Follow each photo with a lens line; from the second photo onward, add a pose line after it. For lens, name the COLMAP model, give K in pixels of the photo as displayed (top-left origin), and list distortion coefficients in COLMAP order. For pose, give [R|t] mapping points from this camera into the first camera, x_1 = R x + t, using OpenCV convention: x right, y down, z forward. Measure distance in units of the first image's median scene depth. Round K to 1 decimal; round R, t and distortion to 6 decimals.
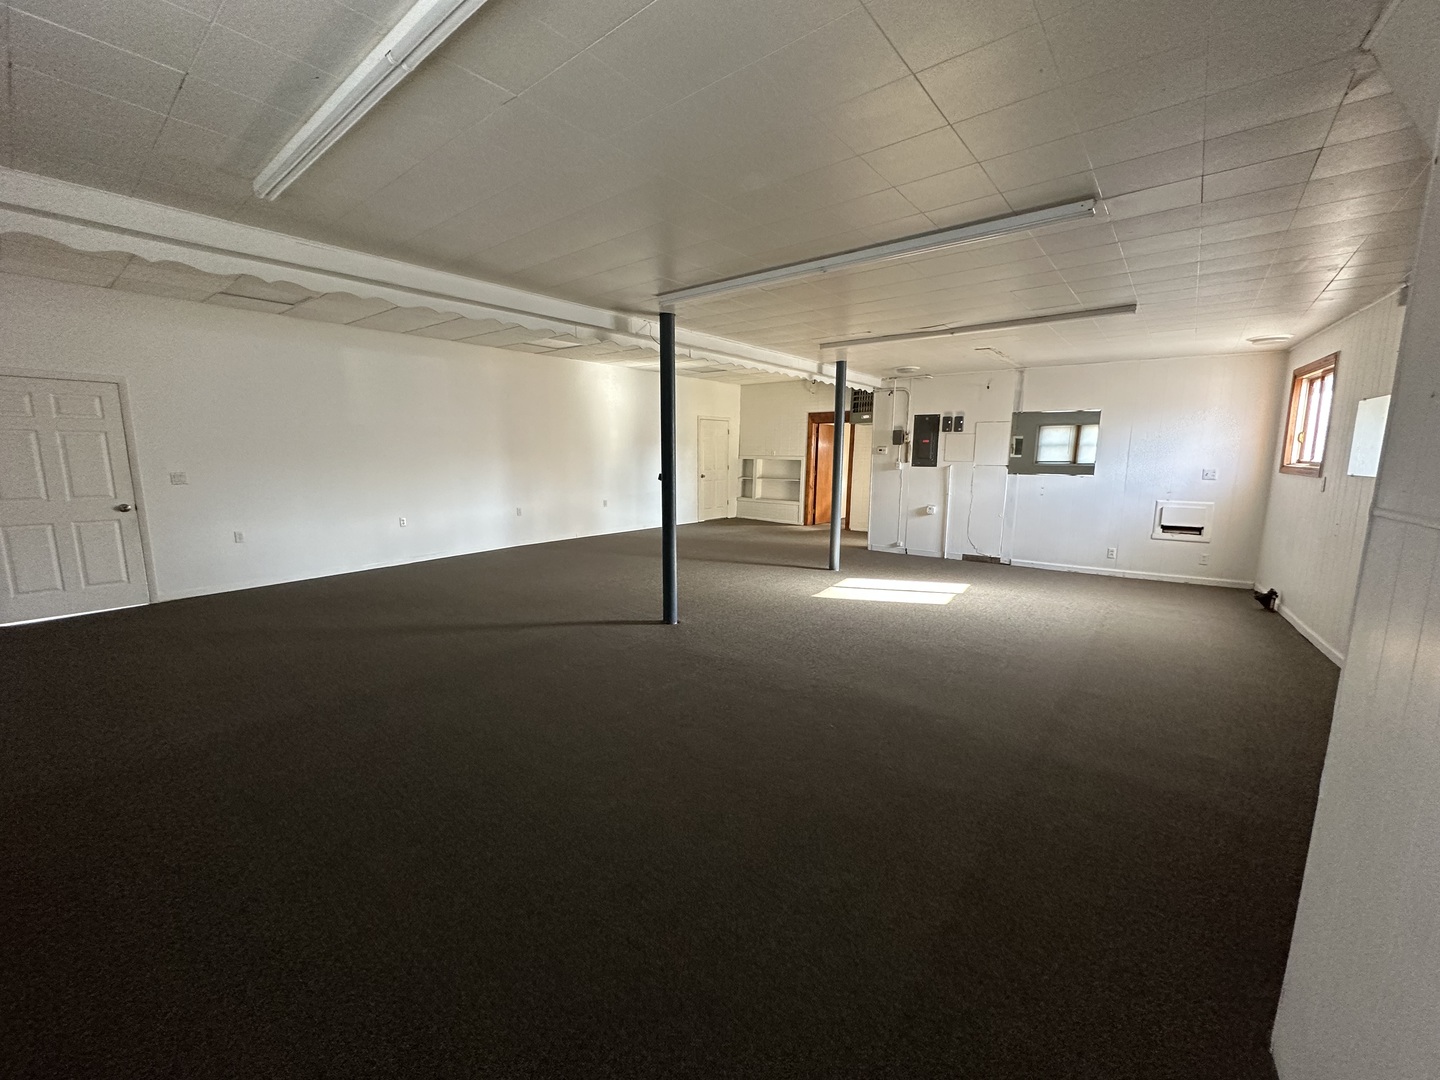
lens RADIAL K [[577.6, 0, 720.0], [0, 577.6, 540.0], [0, 0, 1]] dist [-0.003453, -0.000326]
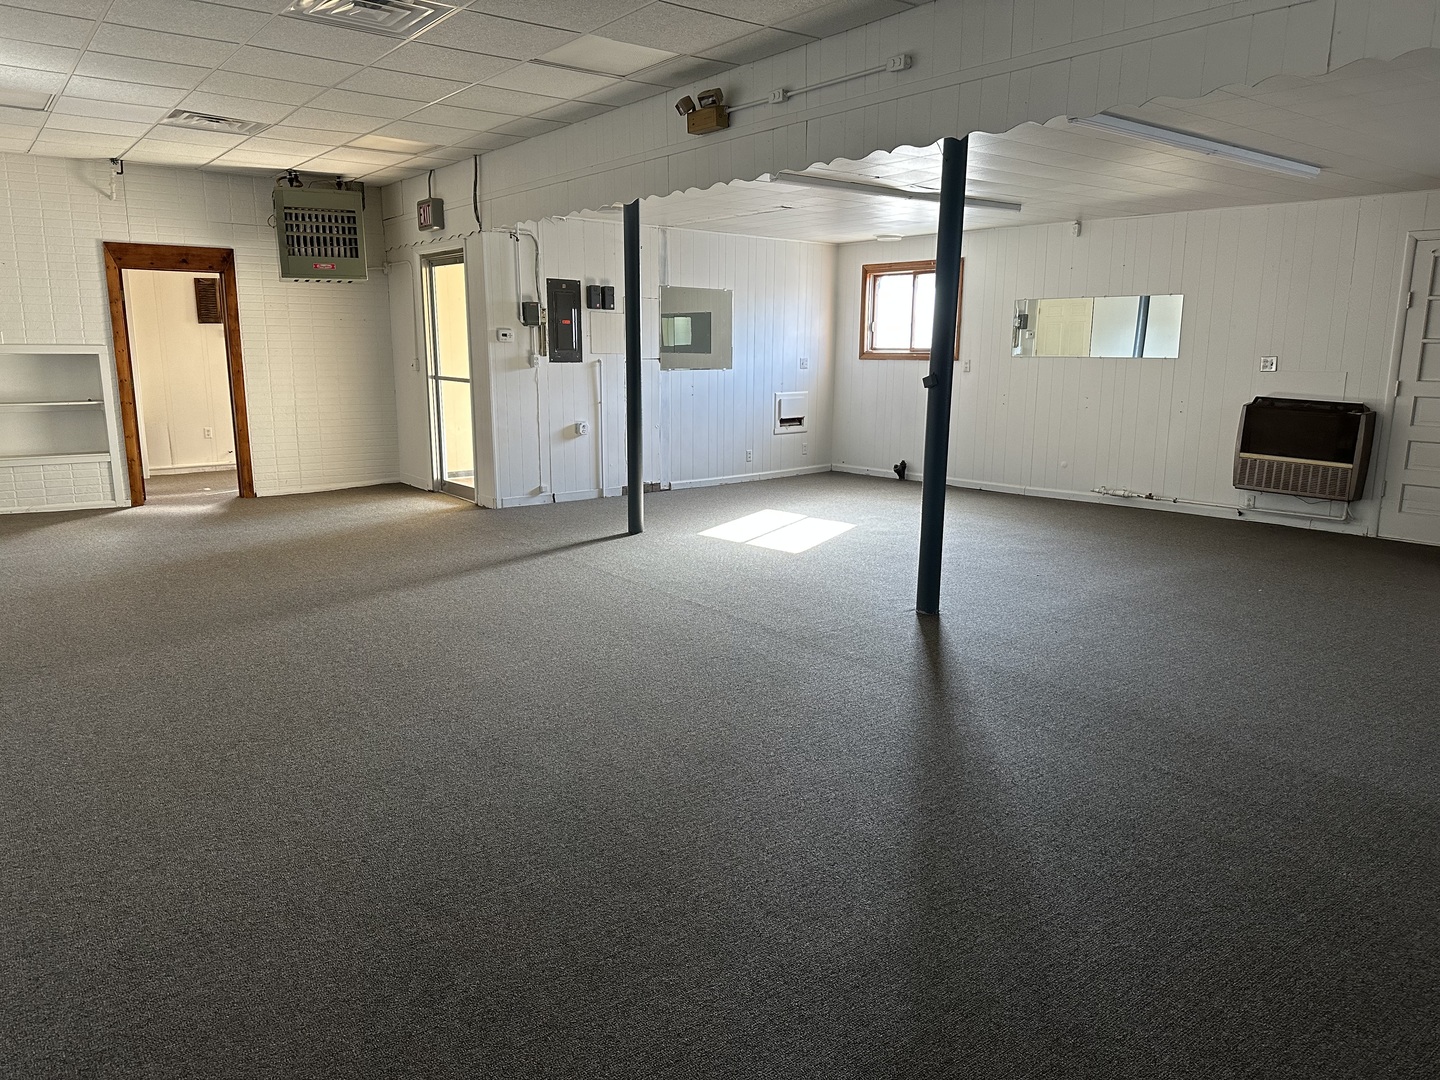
lens RADIAL K [[1036.5, 0, 720.0], [0, 1036.5, 540.0], [0, 0, 1]] dist [0.009813, 0.003335]
pose [[0.251806, -0.185168, 0.949898, -0.750908], [0.136997, 0.978461, 0.154419, -0.089643], [-0.958032, 0.091250, 0.271750, 0.552530]]
